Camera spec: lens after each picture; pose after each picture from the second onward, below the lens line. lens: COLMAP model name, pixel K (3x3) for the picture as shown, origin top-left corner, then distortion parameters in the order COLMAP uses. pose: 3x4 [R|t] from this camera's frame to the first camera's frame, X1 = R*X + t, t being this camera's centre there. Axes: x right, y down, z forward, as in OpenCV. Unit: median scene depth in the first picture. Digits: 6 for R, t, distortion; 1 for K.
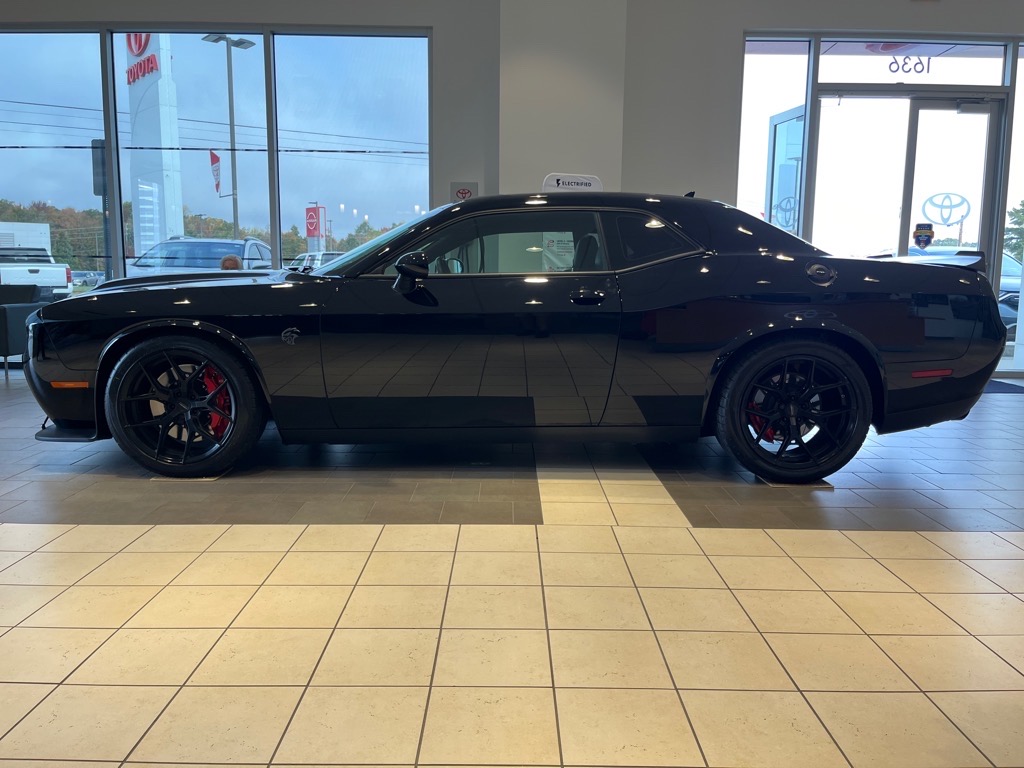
lens RADIAL K [[774.5, 0, 509.7], [0, 774.5, 386.6], [0, 0, 1]] dist [-0.001388, -0.019305]
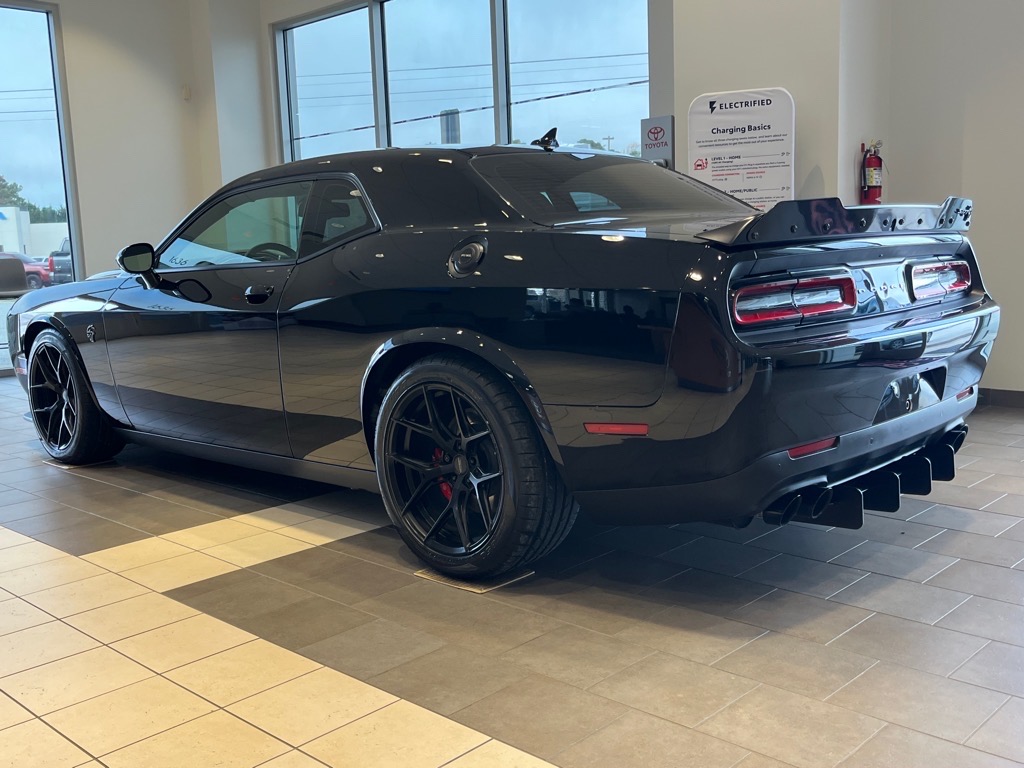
lens RADIAL K [[1026.6, 0, 513.1], [0, 1026.6, 390.1], [0, 0, 1]] dist [0.003267, 0.000000]
pose [[0.714959, 0.060389, -0.696553, 0.998354], [-0.051620, 0.998103, 0.033549, -0.064457], [0.697258, 0.011970, 0.716721, 0.411781]]
